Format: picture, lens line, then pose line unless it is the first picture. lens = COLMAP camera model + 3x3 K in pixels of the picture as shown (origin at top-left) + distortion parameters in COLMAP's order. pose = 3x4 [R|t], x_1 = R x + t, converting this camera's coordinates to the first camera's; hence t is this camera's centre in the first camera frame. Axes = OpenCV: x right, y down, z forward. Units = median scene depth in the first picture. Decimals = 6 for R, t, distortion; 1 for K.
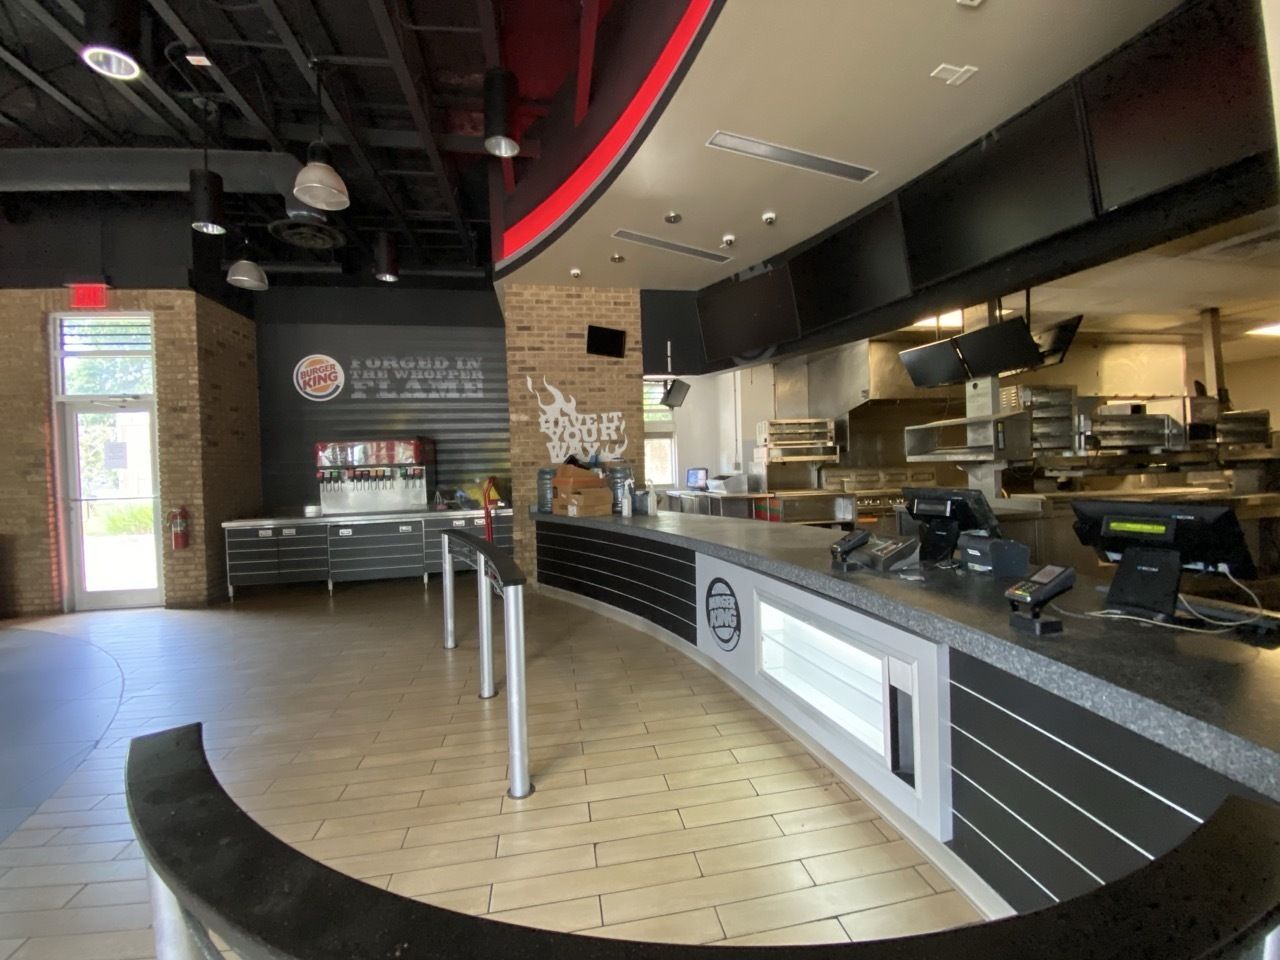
lens RADIAL K [[520.9, 0, 639.8], [0, 520.9, 473.1], [0, 0, 1]] dist [0.016160, -0.018133]
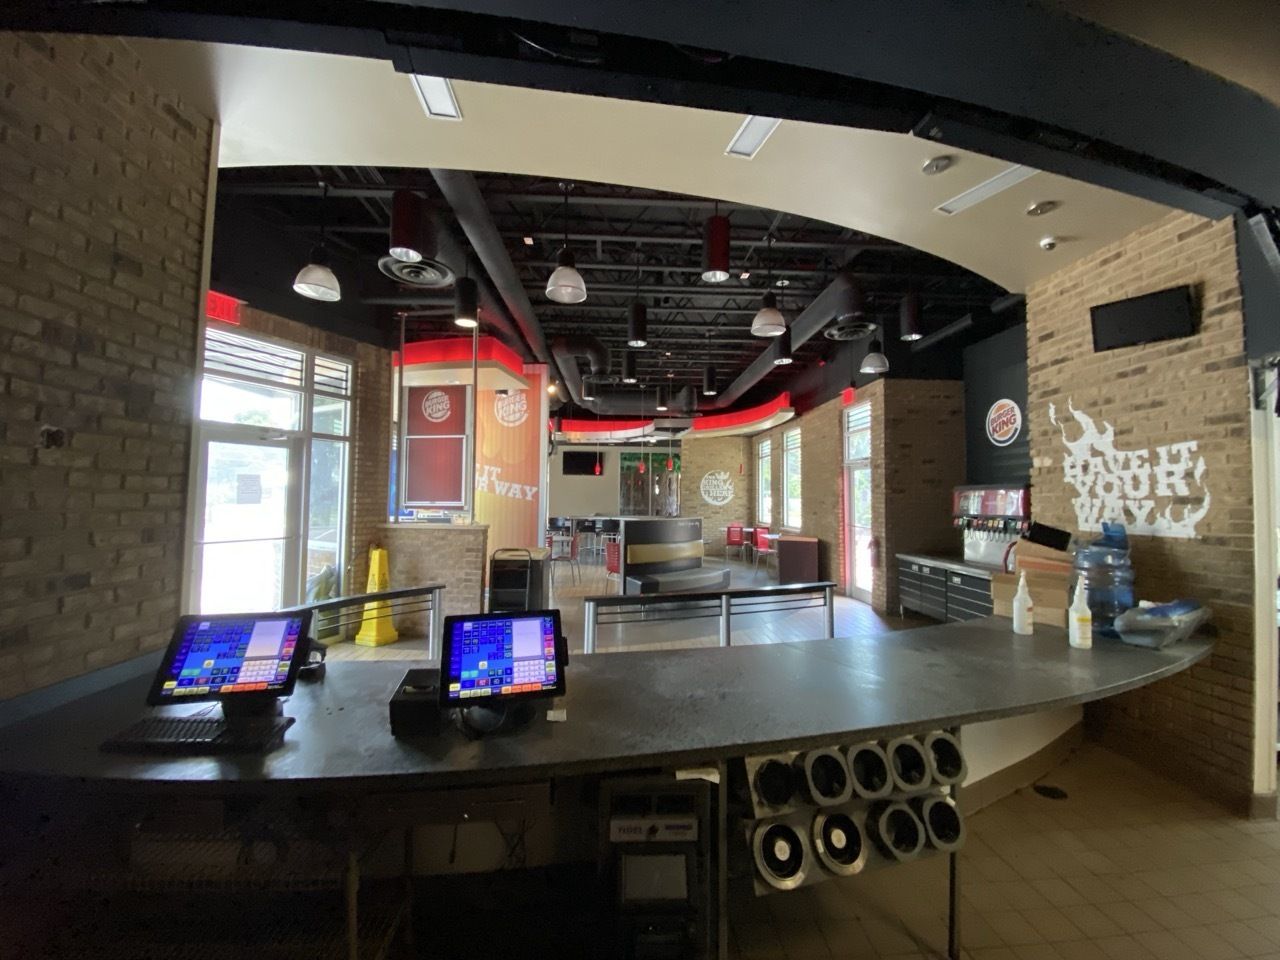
lens RADIAL K [[520.9, 0, 639.8], [0, 520.9, 473.1], [0, 0, 1]] dist [0.016160, -0.018133]
pose [[-0.136834, -0.016670, -0.990454, 0.544121], [-0.025238, 0.999592, -0.013337, -0.067163], [0.990272, 0.023172, -0.137199, 0.544277]]
